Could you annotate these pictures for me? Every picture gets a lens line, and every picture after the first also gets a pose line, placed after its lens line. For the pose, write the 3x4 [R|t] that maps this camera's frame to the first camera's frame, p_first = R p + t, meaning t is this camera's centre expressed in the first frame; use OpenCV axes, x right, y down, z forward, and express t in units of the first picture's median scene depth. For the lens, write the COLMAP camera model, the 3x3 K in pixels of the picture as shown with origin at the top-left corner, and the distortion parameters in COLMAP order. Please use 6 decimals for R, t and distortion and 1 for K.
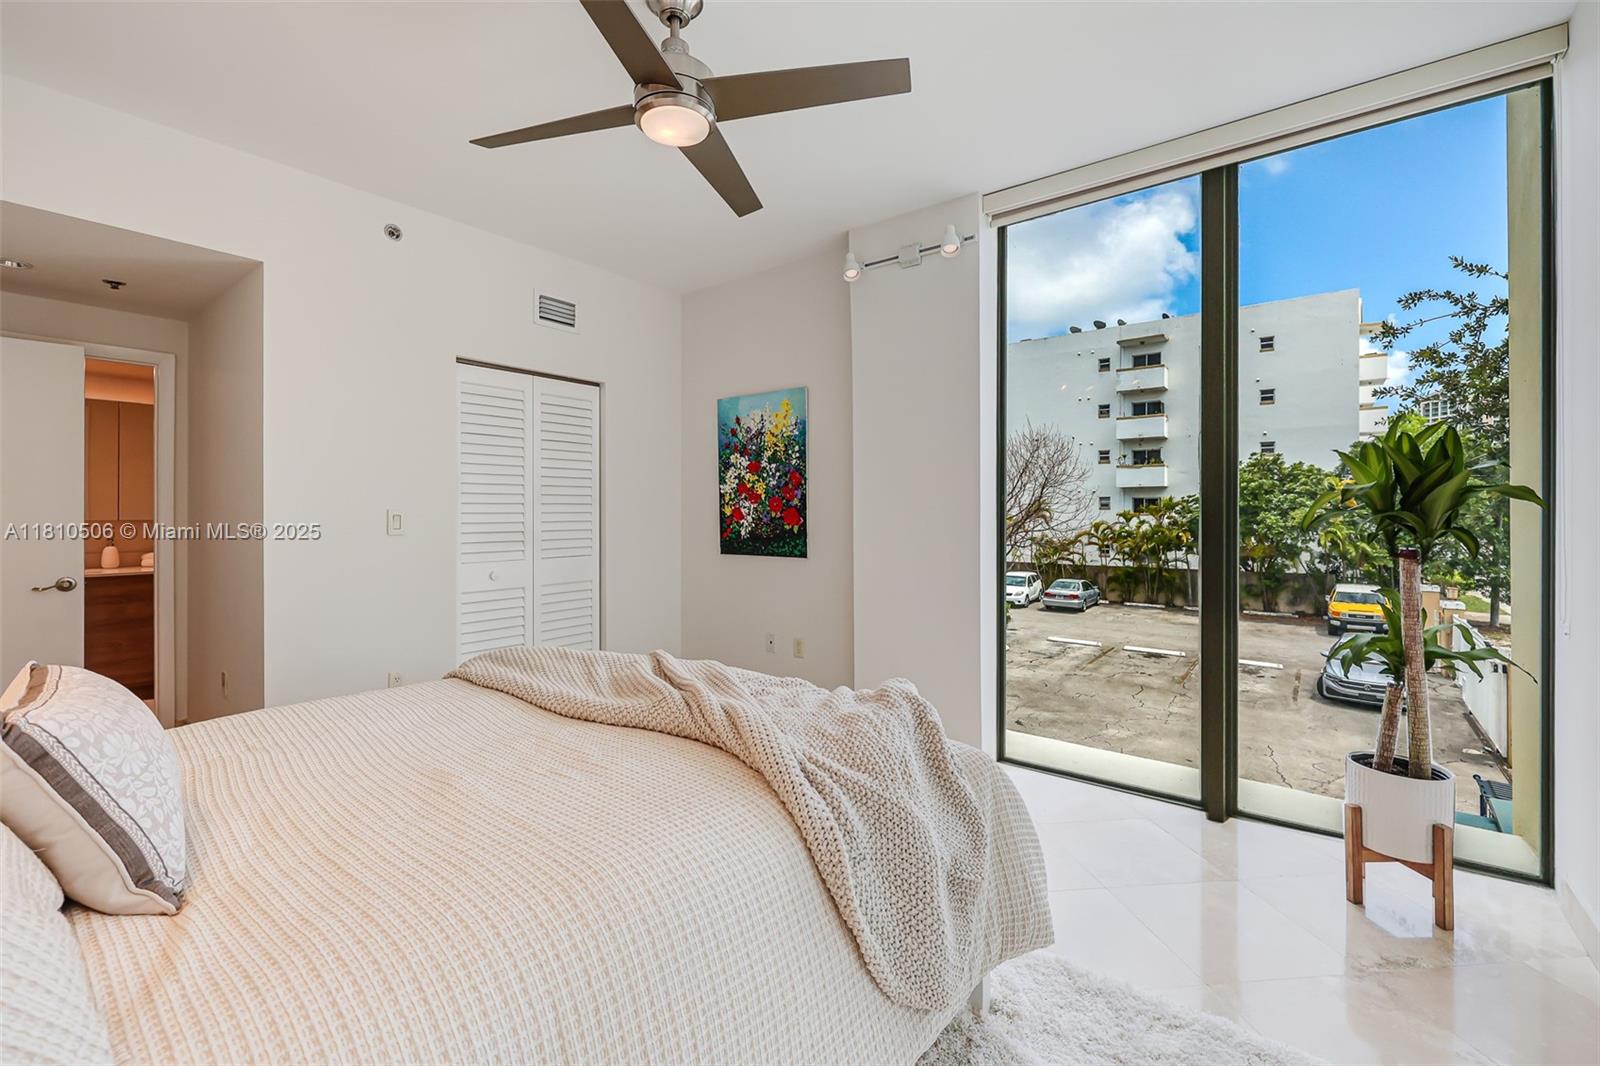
lens RADIAL K [[685.1, 0, 797.8], [0, 685.1, 513.1], [0, 0, 1]] dist [-0.002102, -0.000160]
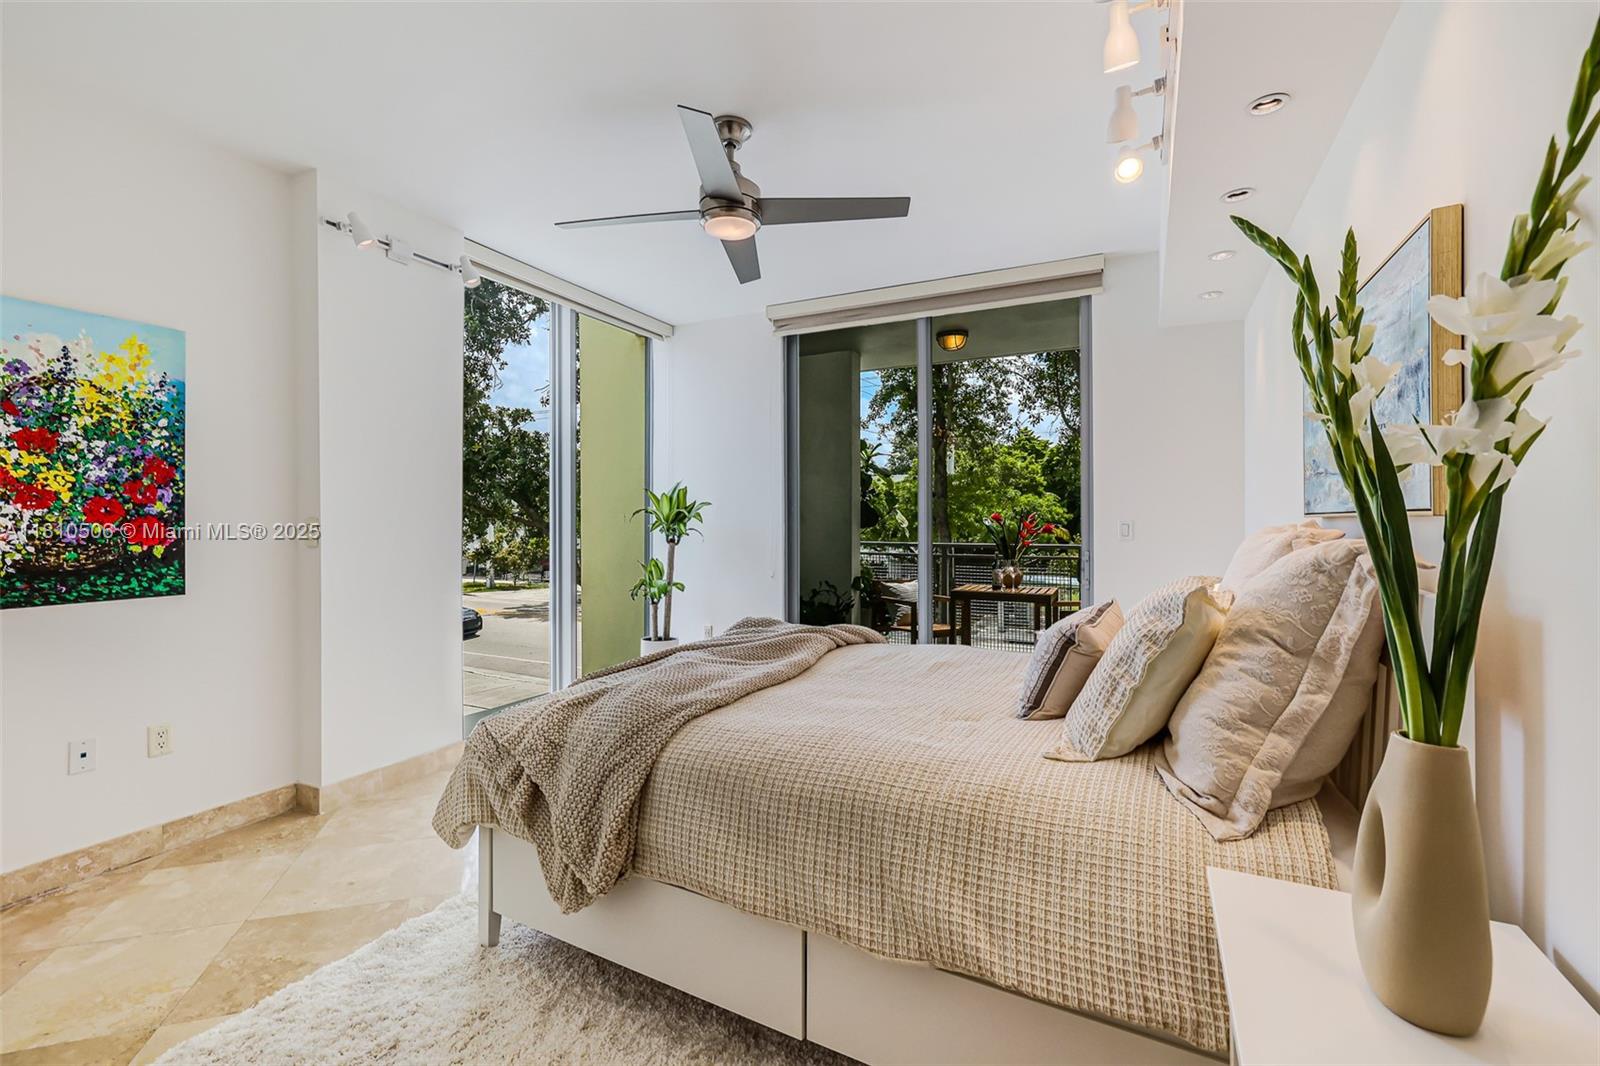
lens RADIAL K [[685.1, 0, 797.8], [0, 685.1, 513.1], [0, 0, 1]] dist [-0.002102, -0.000160]
pose [[-0.216786, 0.008854, 0.976179, -0.732743], [0.001509, 0.999961, -0.008735, -0.005081], [-0.976218, -0.000420, -0.216791, 0.559777]]
